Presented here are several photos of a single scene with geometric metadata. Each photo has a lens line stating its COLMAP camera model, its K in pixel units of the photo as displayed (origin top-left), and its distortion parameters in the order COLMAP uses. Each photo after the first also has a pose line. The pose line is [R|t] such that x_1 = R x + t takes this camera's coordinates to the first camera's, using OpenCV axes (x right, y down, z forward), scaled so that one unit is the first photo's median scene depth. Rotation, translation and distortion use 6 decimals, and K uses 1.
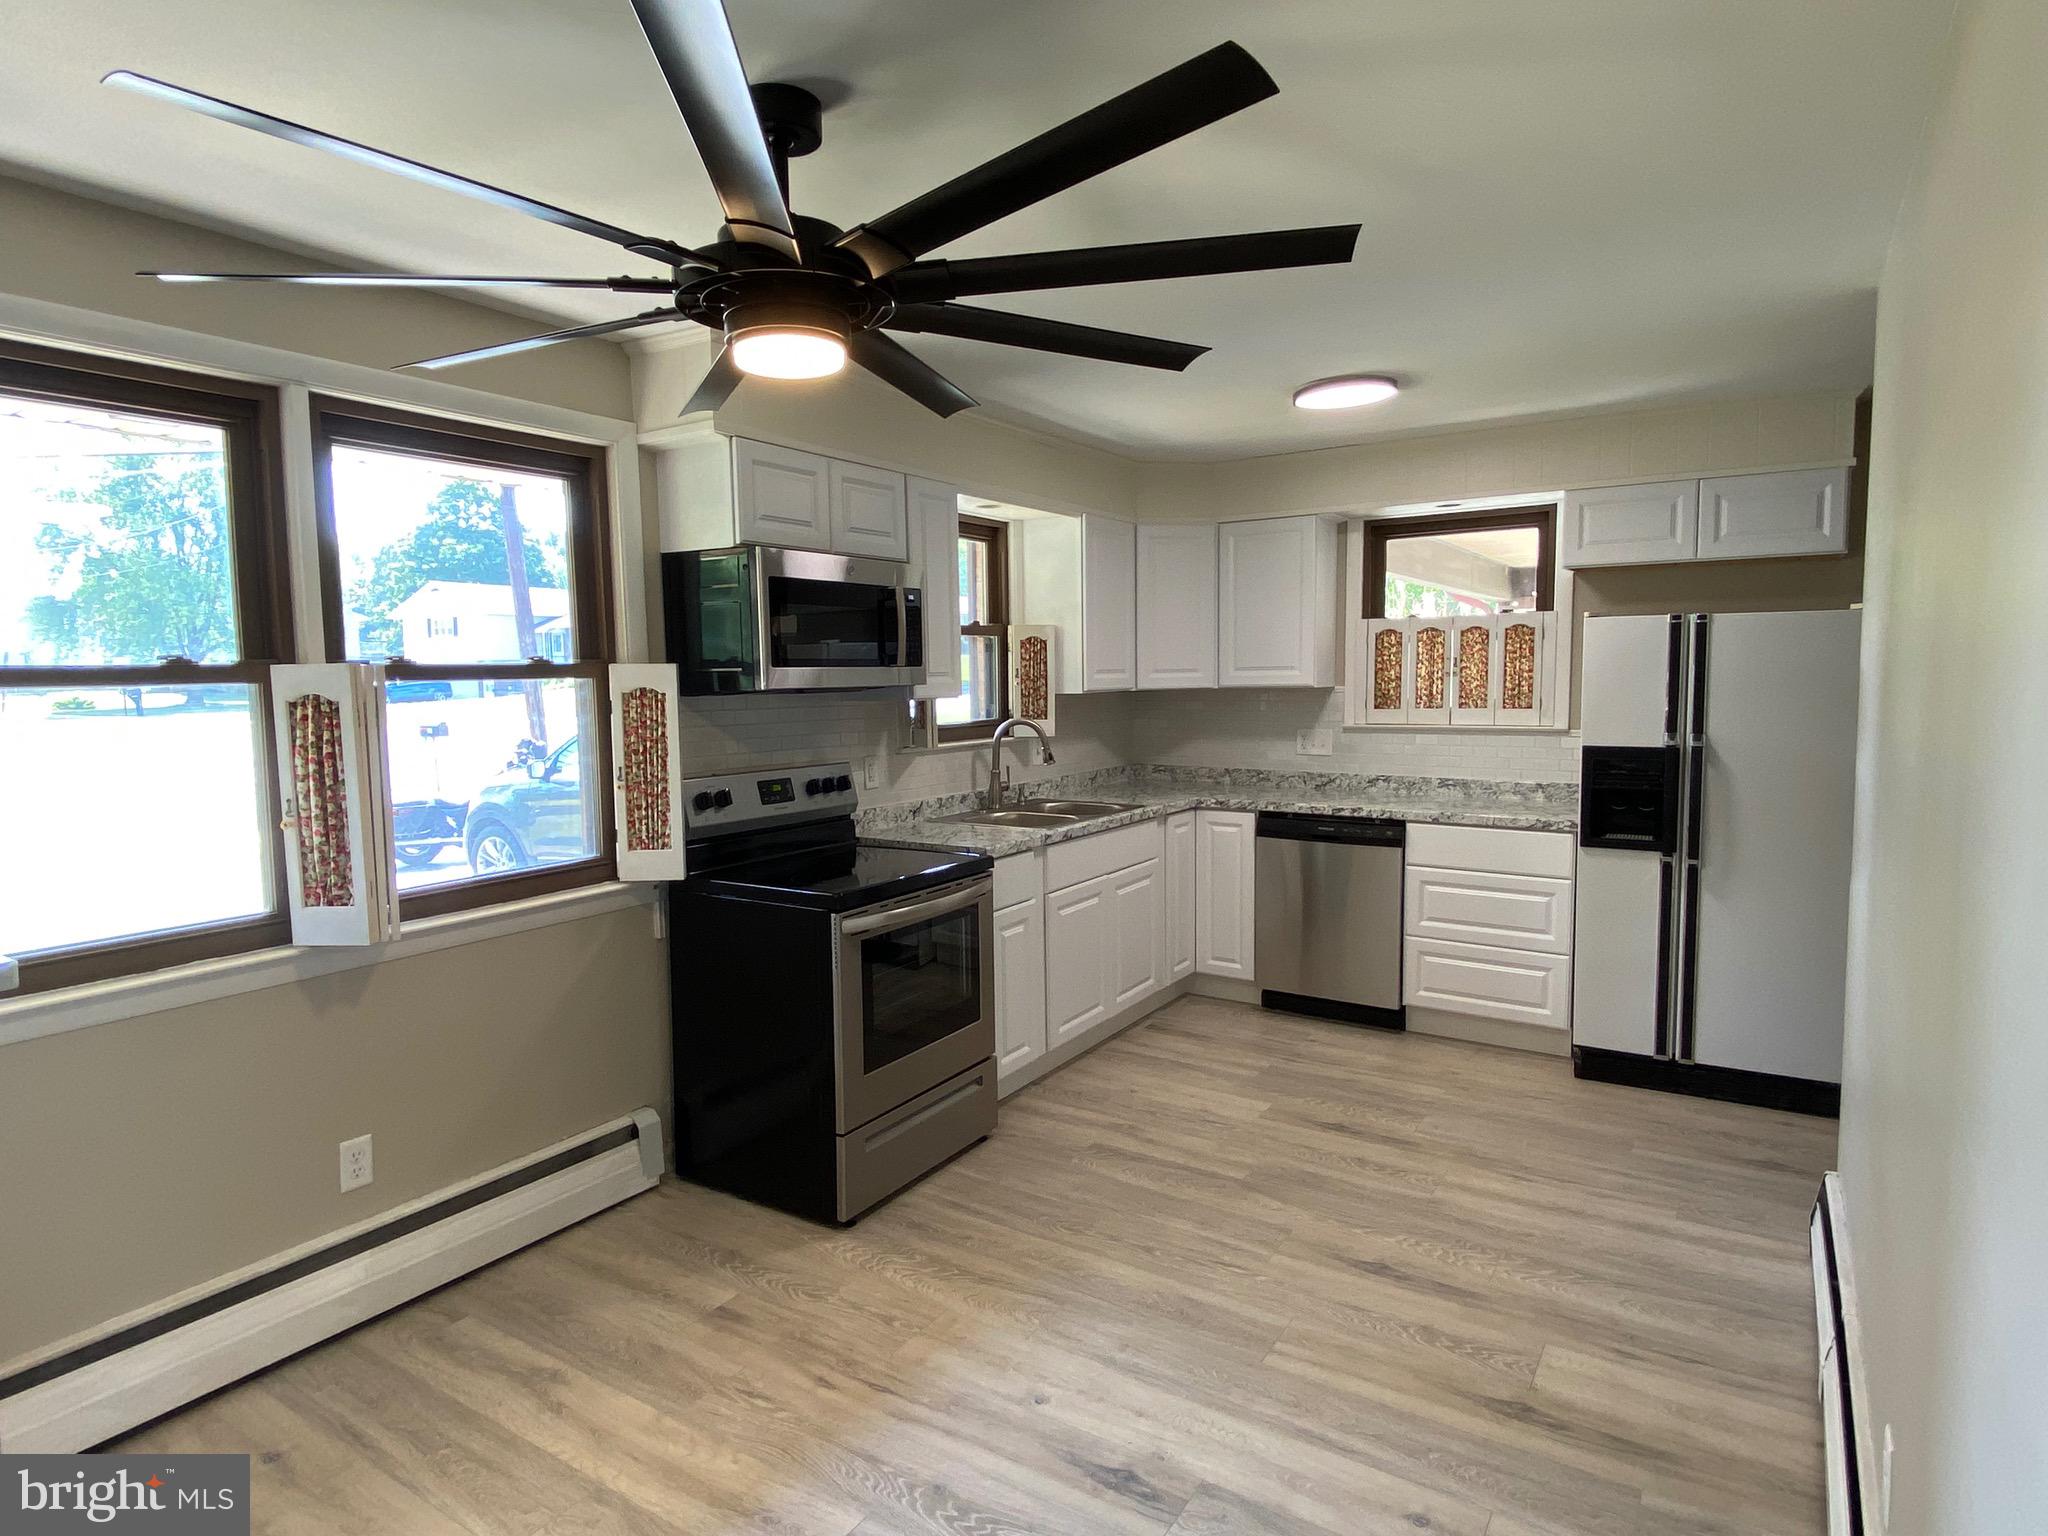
lens RADIAL K [[1145.9, 0, 1009.7], [0, 1145.9, 763.1], [0, 0, 1]] dist [-0.011080, -0.001756]
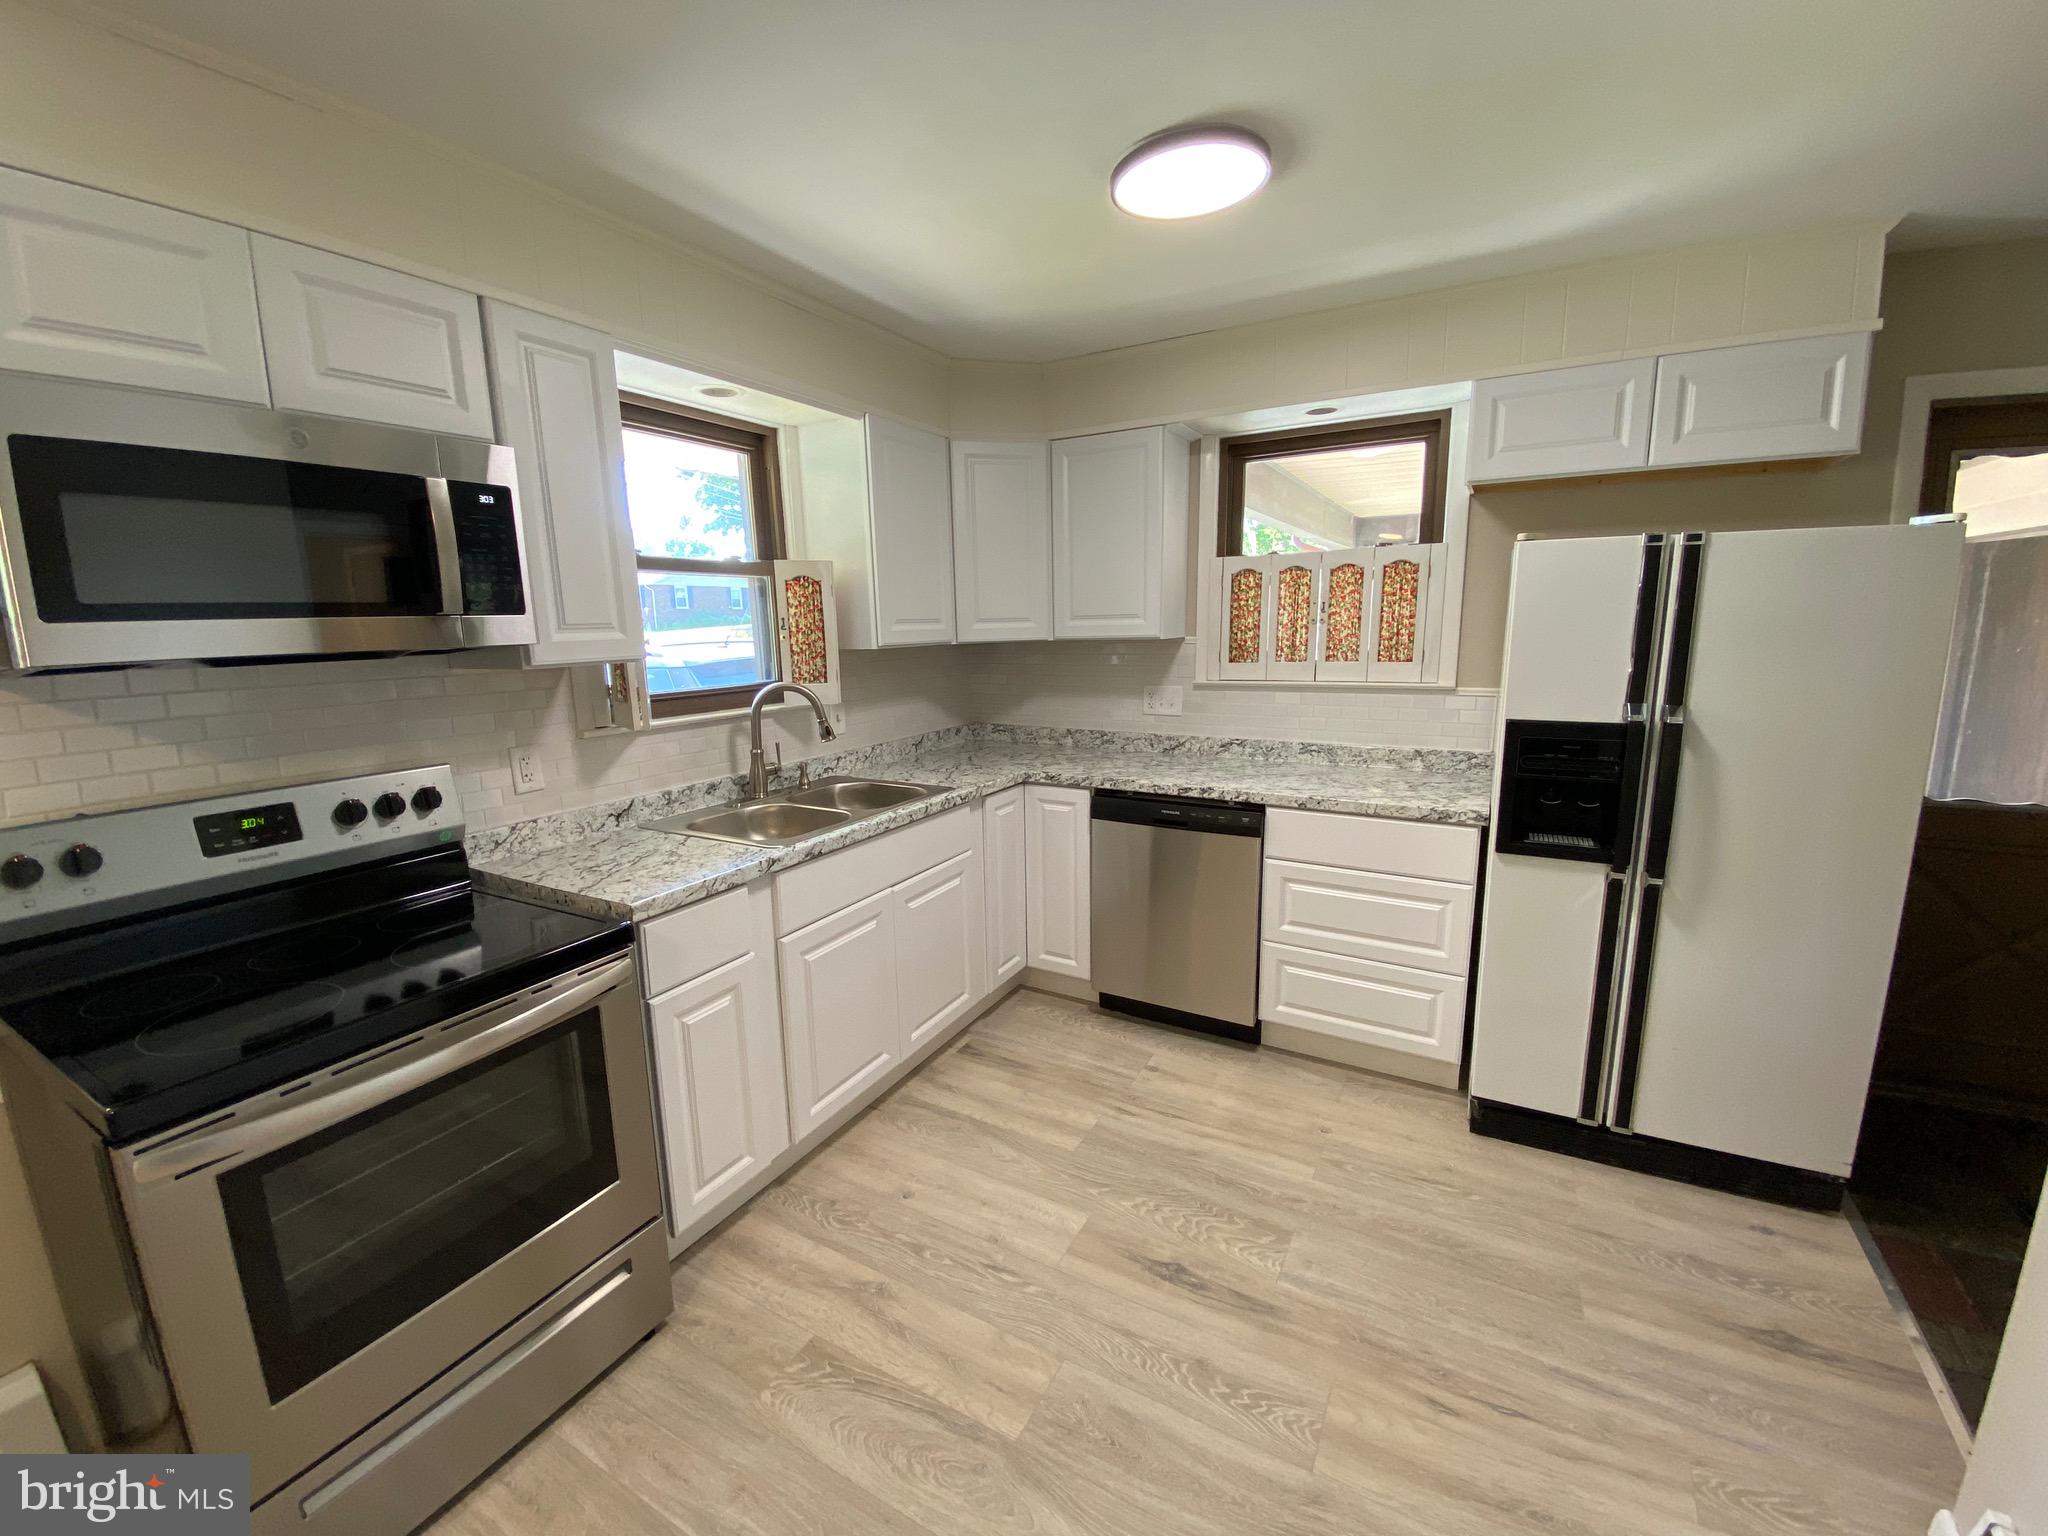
lens RADIAL K [[837.7, 0, 1042.0], [0, 837.7, 777.0], [0, 0, 1]] dist [0.003156, -0.000855]
pose [[0.995835, -0.022262, 0.088419, 0.142915], [0.012727, 0.994180, 0.106976, -0.037105], [-0.090285, -0.105405, 0.990322, 0.449853]]
